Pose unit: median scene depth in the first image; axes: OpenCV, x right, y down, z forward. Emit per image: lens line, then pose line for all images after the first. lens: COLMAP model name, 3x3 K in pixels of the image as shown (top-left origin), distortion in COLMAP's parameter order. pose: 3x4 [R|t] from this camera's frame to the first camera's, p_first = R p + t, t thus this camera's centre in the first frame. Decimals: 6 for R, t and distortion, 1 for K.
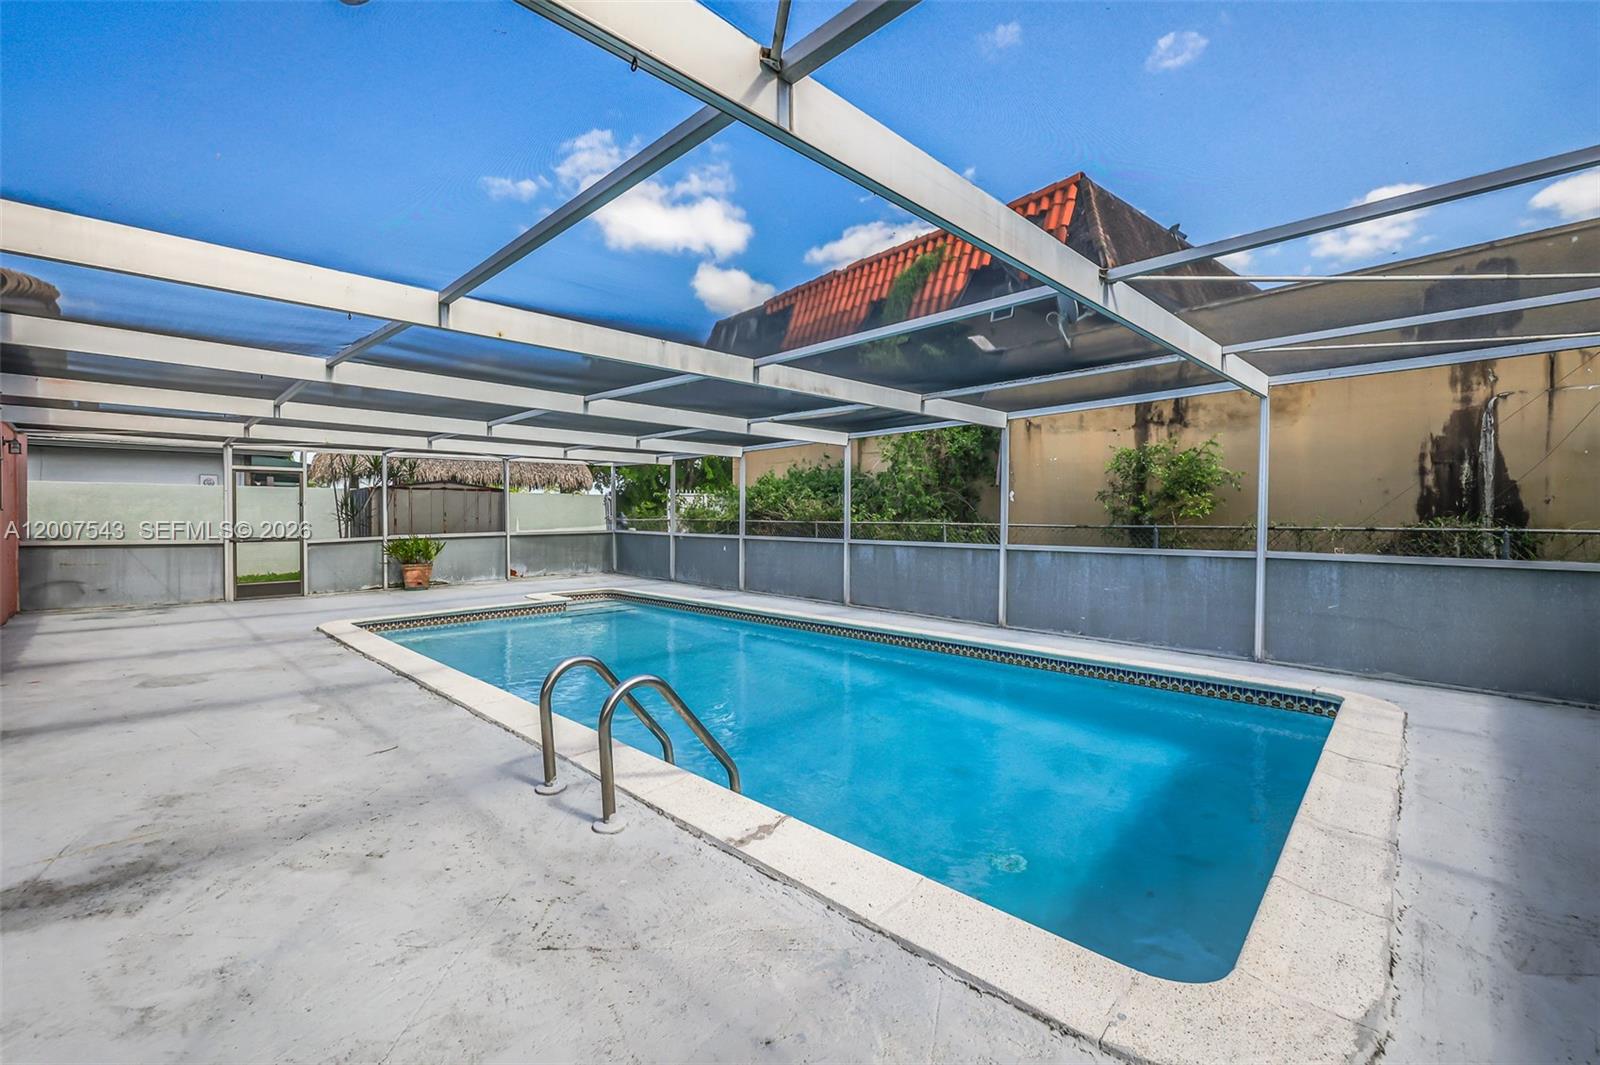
lens RADIAL K [[681.0, 0, 791.6], [0, 681.0, 532.6], [0, 0, 1]] dist [0.001020, -0.000048]
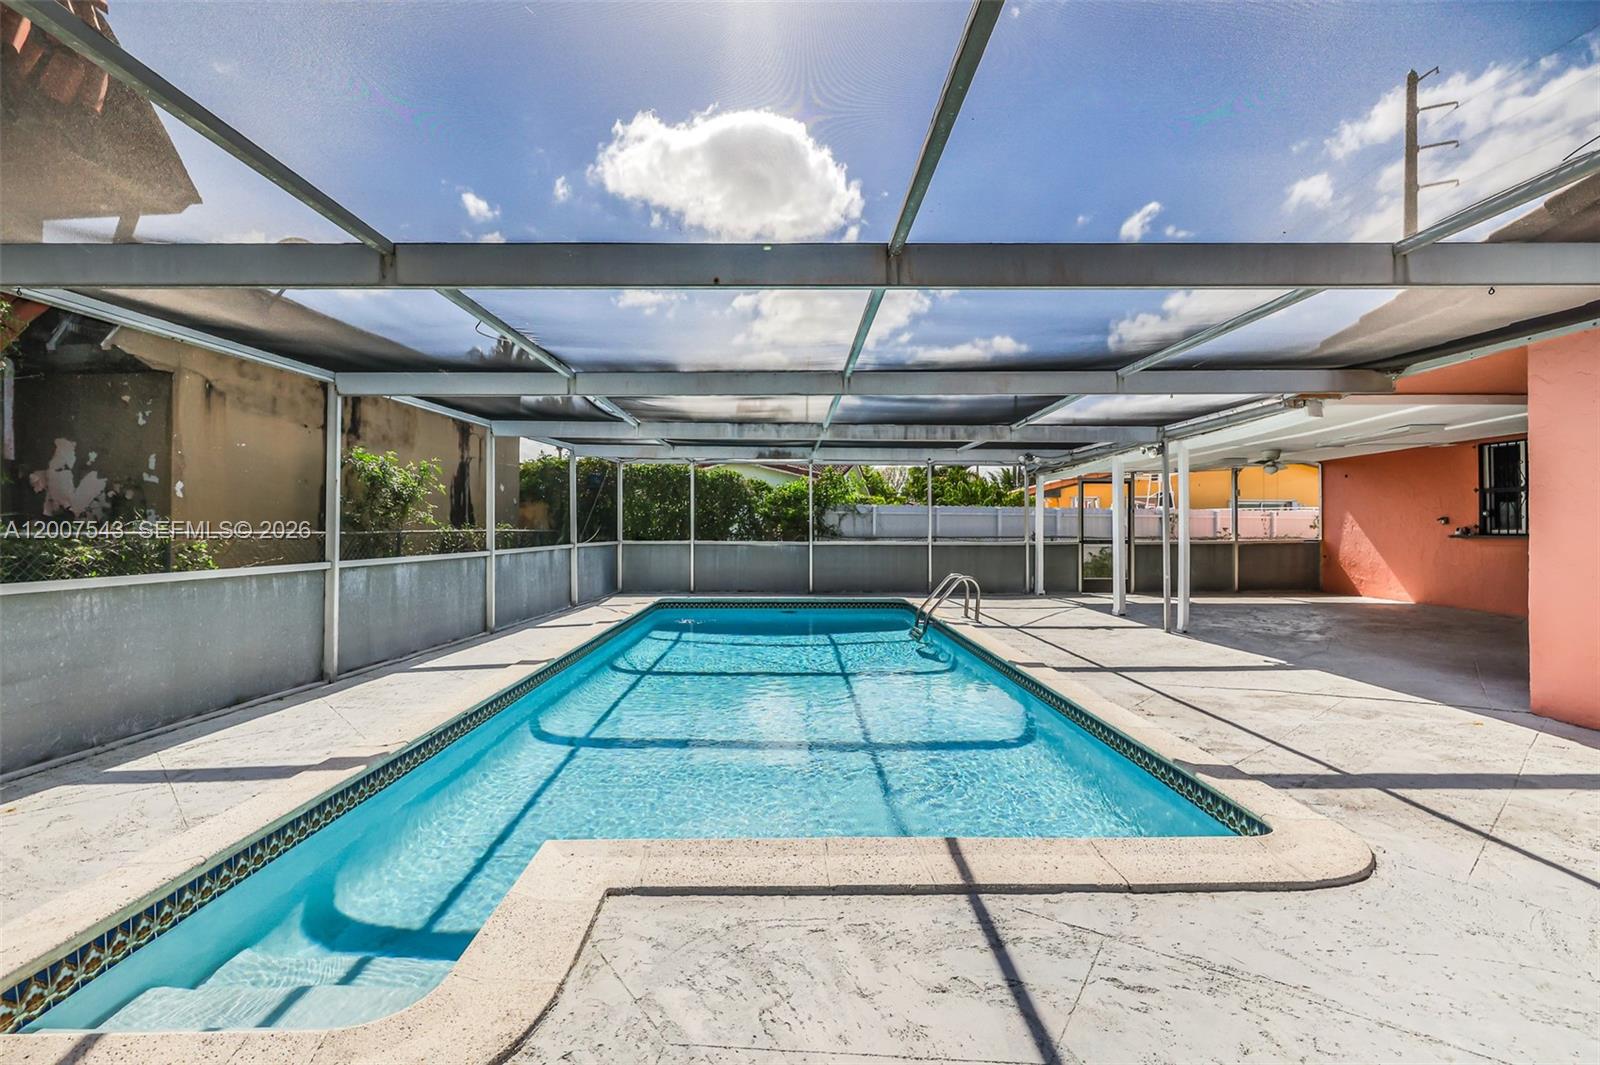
lens RADIAL K [[681.0, 0, 784.3], [0, 681.0, 514.9], [0, 0, 1]] dist [0.001020, -0.000048]
pose [[-0.704628, 0.009264, 0.709516, -0.638183], [0.012431, 0.999922, -0.000710, -0.025898], [-0.709468, 0.008319, -0.704689, 1.255479]]
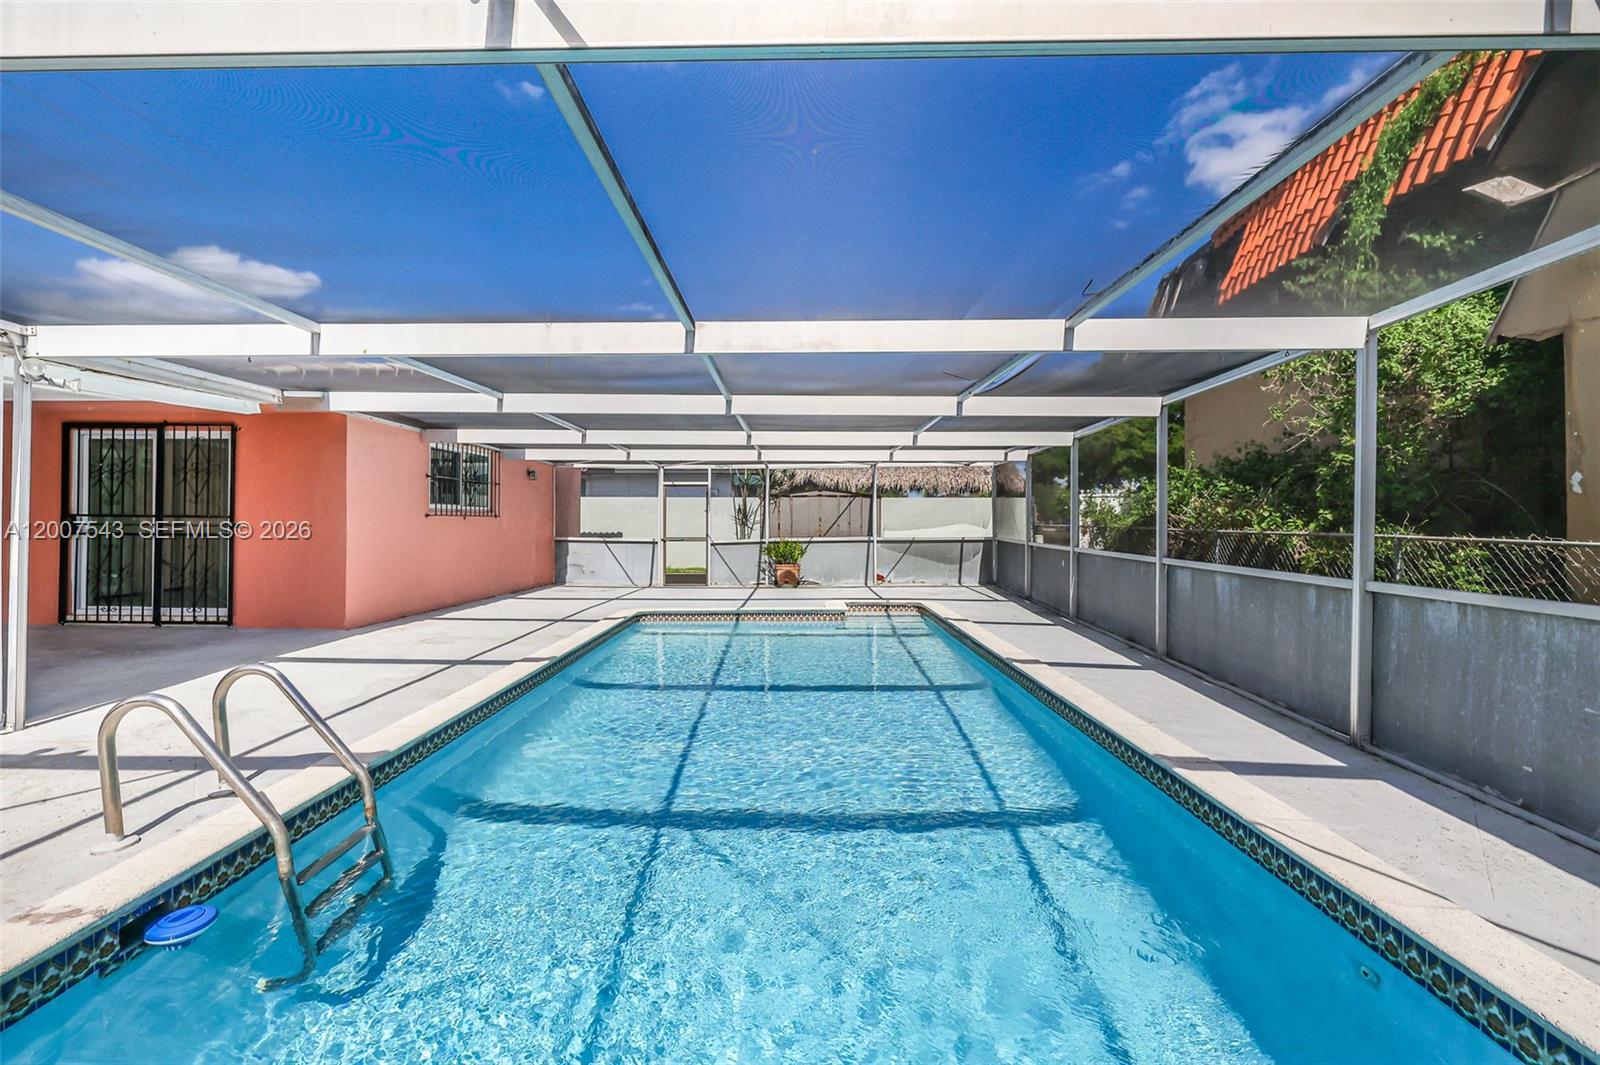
lens RADIAL K [[681.0, 0, 785.9], [0, 681.0, 519.1], [0, 0, 1]] dist [0.001020, -0.000048]
pose [[0.694444, -0.000742, -0.719546, 0.337508], [-0.019662, 0.999606, -0.020008, -0.007656], [0.719278, 0.028042, 0.694157, 0.311000]]
